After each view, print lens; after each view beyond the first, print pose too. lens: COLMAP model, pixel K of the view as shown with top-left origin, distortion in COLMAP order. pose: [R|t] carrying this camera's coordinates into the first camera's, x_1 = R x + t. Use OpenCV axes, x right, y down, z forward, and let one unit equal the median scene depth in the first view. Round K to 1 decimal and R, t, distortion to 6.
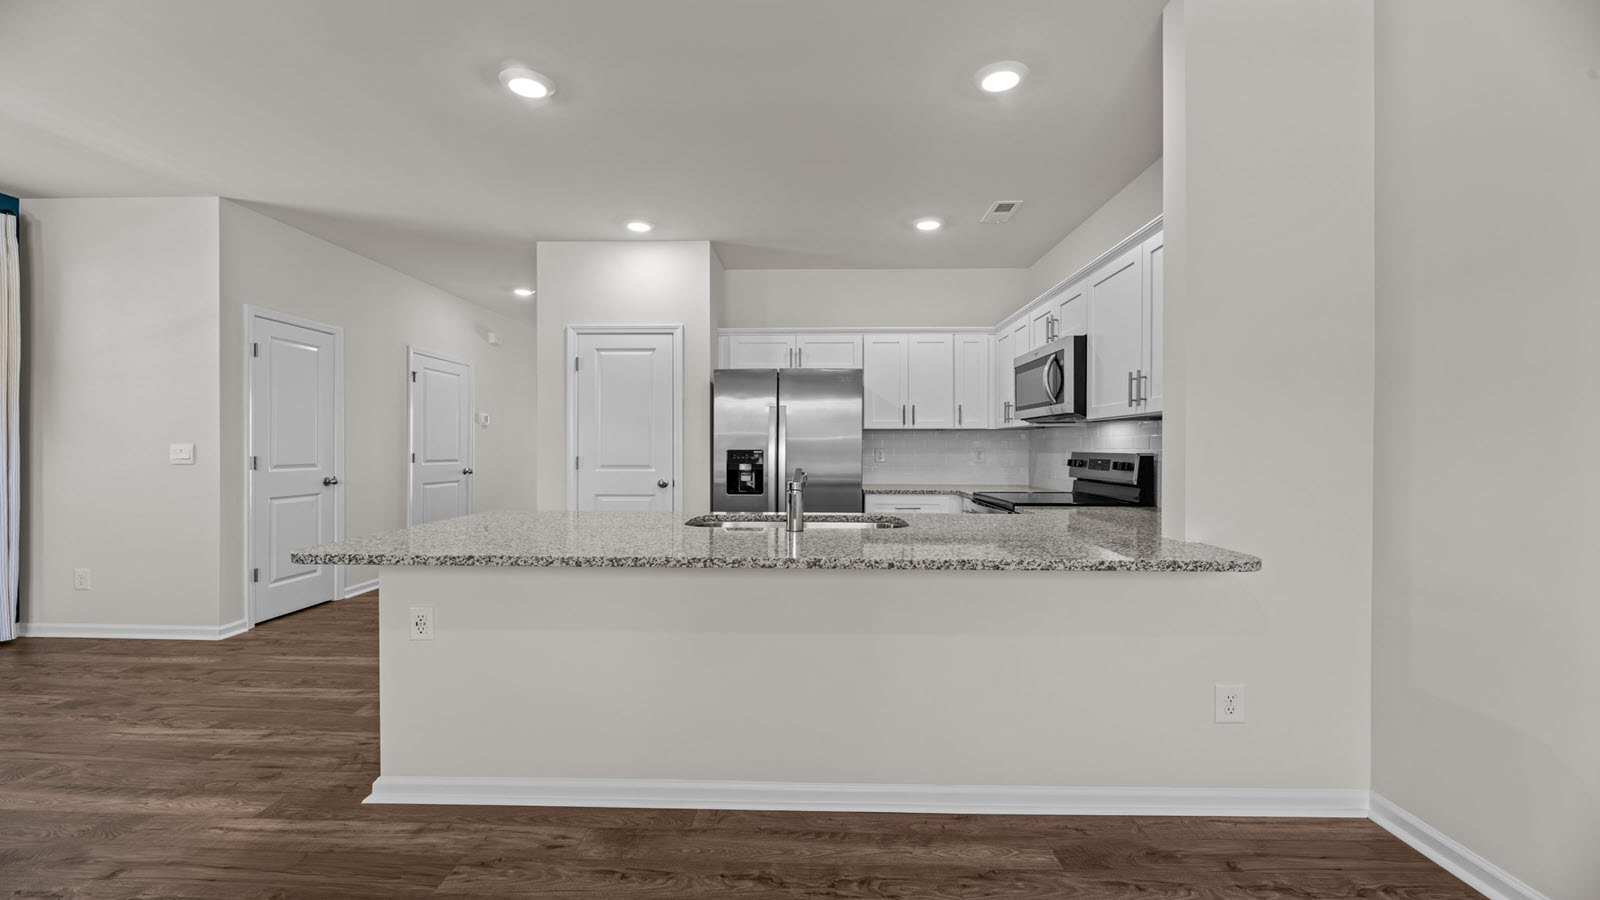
lens RADIAL K [[647.3, 0, 800.0], [0, 647.3, 450.0], [0, 0, 1]] dist [0.001099, -0.005161]
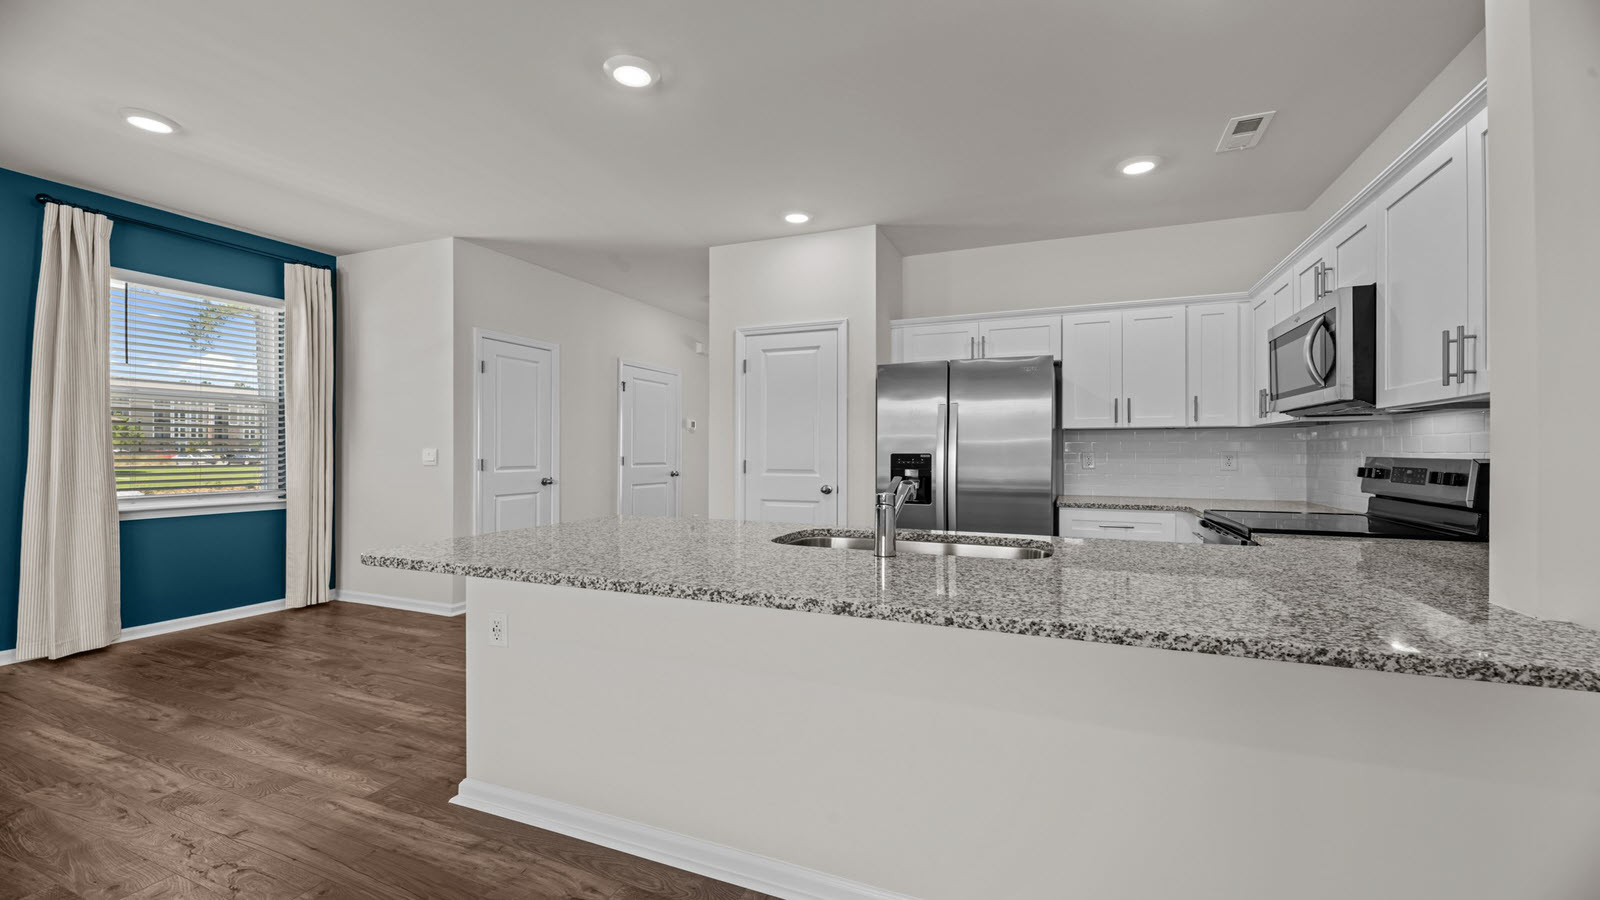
lens RADIAL K [[647.3, 0, 800.0], [0, 647.3, 450.0], [0, 0, 1]] dist [0.001099, -0.005161]
pose [[0.932530, -0.001473, -0.361088, 0.107420], [-0.000762, 0.999981, -0.006046, 0.000376], [0.361091, 0.005913, 0.932512, 0.133291]]
